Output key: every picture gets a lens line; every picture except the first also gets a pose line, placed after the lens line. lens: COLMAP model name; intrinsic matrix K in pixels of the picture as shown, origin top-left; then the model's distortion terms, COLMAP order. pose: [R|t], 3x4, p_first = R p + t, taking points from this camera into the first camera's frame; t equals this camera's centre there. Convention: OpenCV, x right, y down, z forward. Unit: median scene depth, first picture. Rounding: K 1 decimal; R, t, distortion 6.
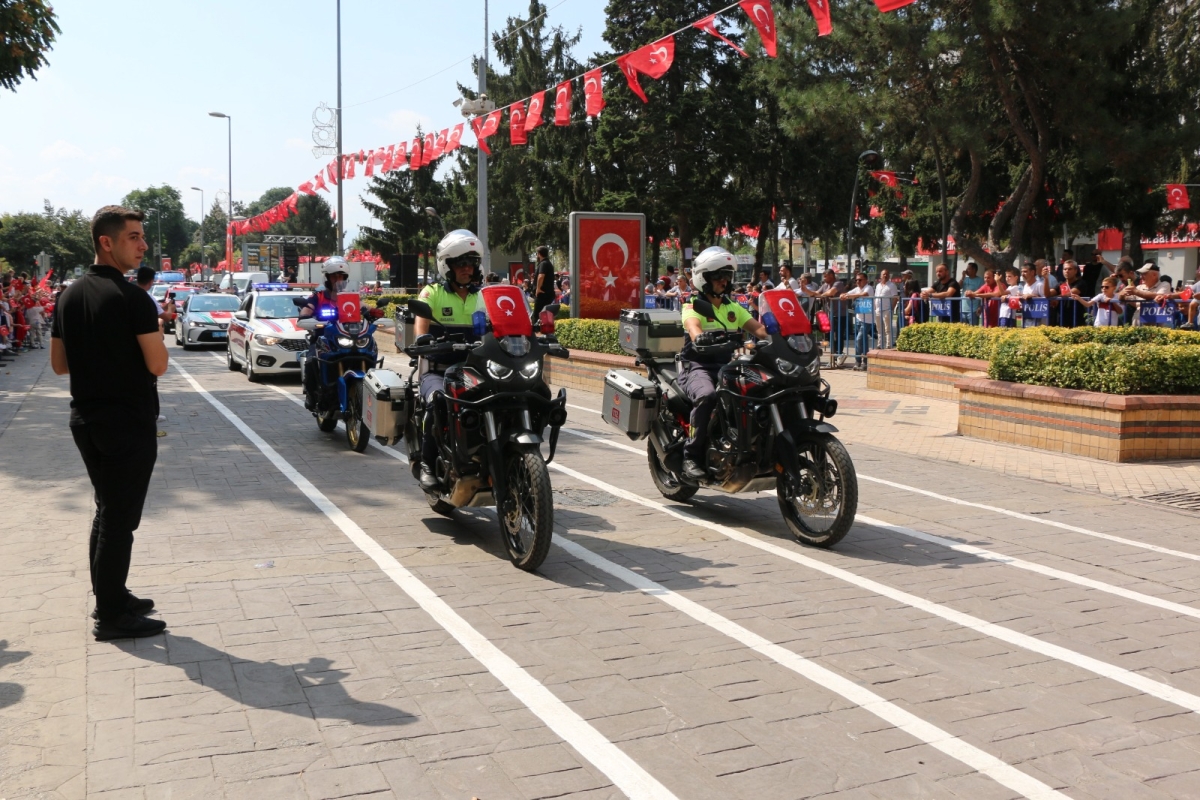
lens RADIAL K [[1101.6, 0, 585.8], [0, 1101.6, 413.7], [0, 0, 1]] dist [-0.154256, 0.211529]
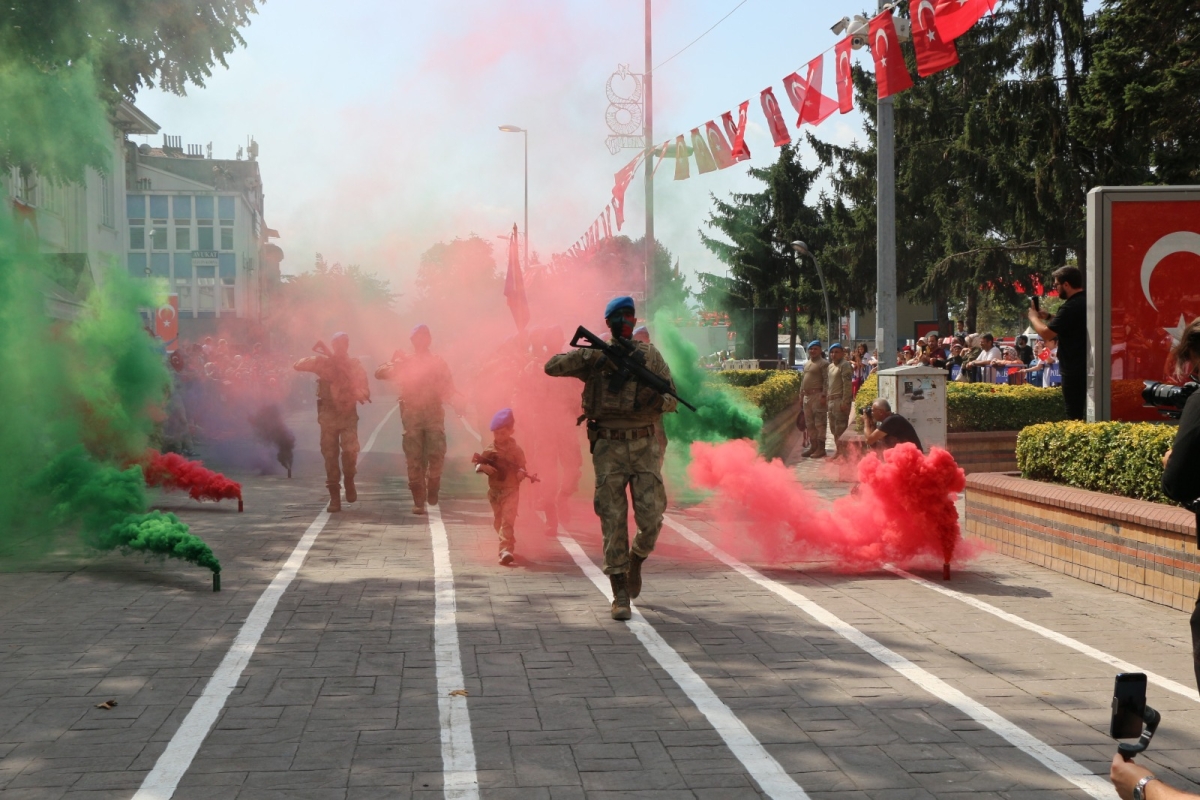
lens RADIAL K [[1346.0, 0, 596.4], [0, 1346.0, 407.7], [0, 0, 1]] dist [-0.073360, 0.287963]
pose [[0.956948, -0.002907, -0.290245, -0.028297], [-0.020271, 0.996839, -0.076819, -0.025850], [0.289551, 0.079395, 0.953864, 0.237306]]
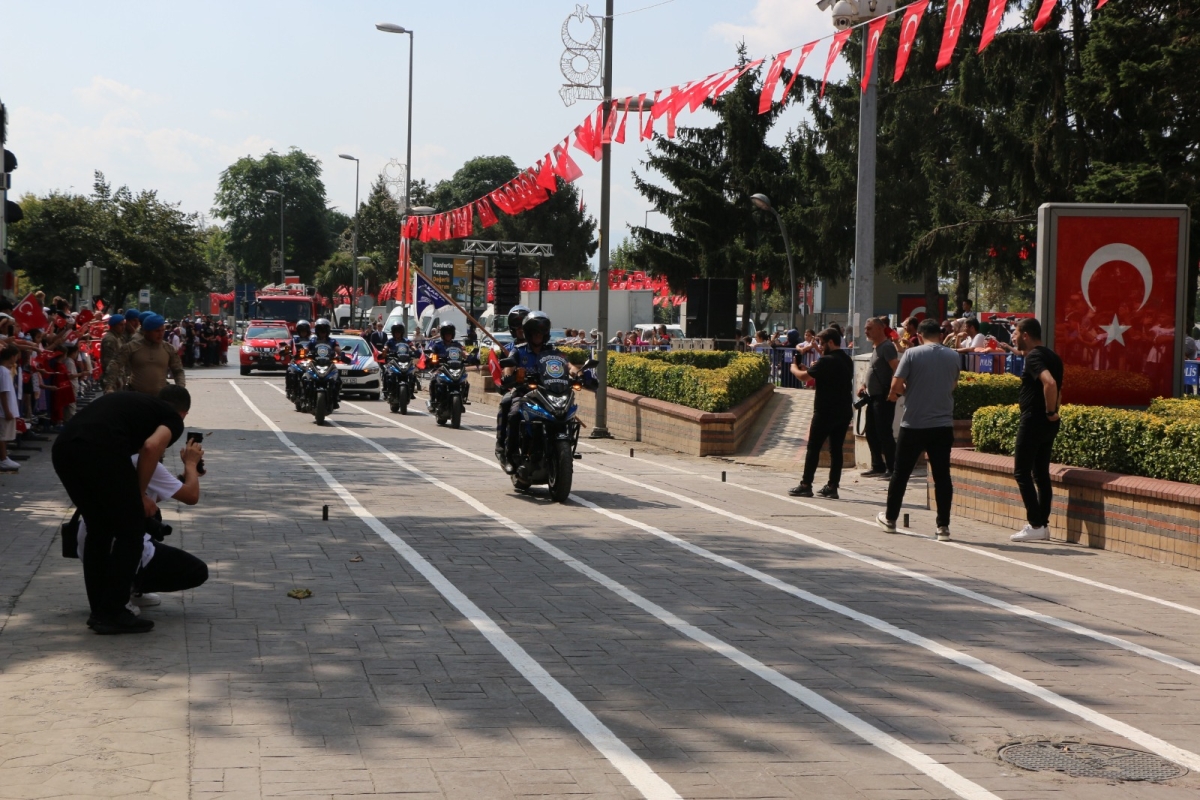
lens RADIAL K [[1984.6, 0, 589.4], [0, 1984.6, 417.1], [0, 0, 1]] dist [0.089468, 0.690130]
pose [[0.976418, 0.023463, -0.214608, -0.009764], [-0.039382, 0.996755, -0.070205, -0.001936], [0.212265, 0.077001, 0.974174, 0.007006]]
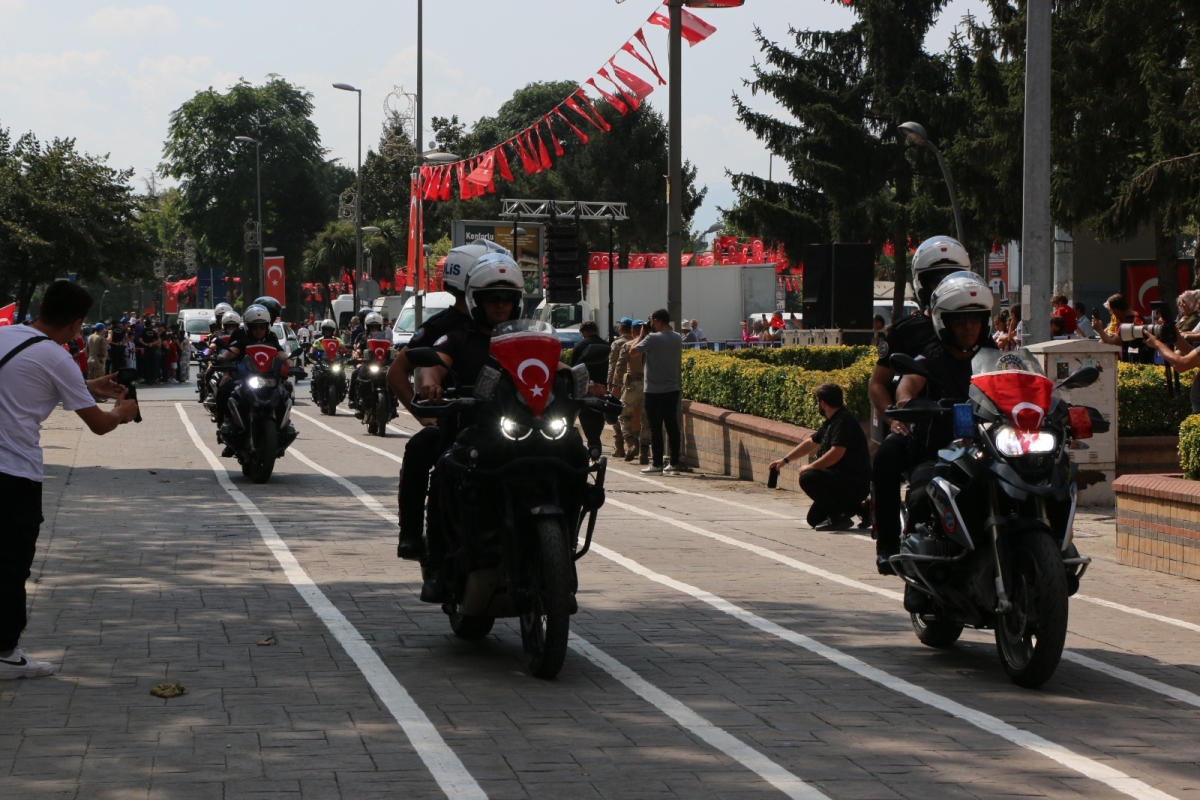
lens RADIAL K [[2793.0, 0, 584.4], [0, 2793.0, 420.6], [0, 0, 1]] dist [0.322526, 1.222883]
pose [[0.966222, 0.003786, -0.257684, 0.005780], [-0.024989, 0.996557, -0.079059, -0.000544], [0.256497, 0.082828, 0.962989, 0.013981]]
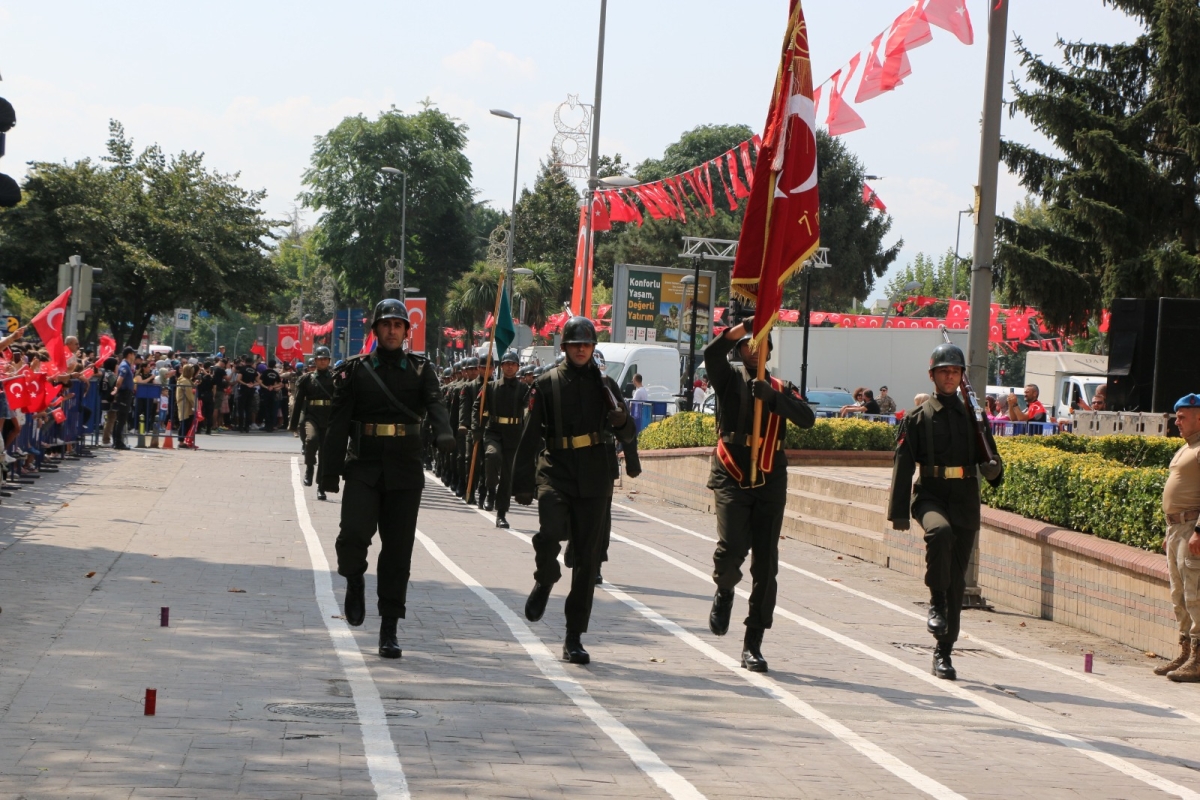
lens RADIAL K [[2793.0, 0, 584.4], [0, 2793.0, 420.6], [0, 0, 1]] dist [0.322526, 1.222883]
pose [[0.951591, 0.047311, -0.303706, -0.092164], [-0.080358, 0.992011, -0.097248, -0.030316], [0.296678, 0.116945, 0.947790, 0.267147]]
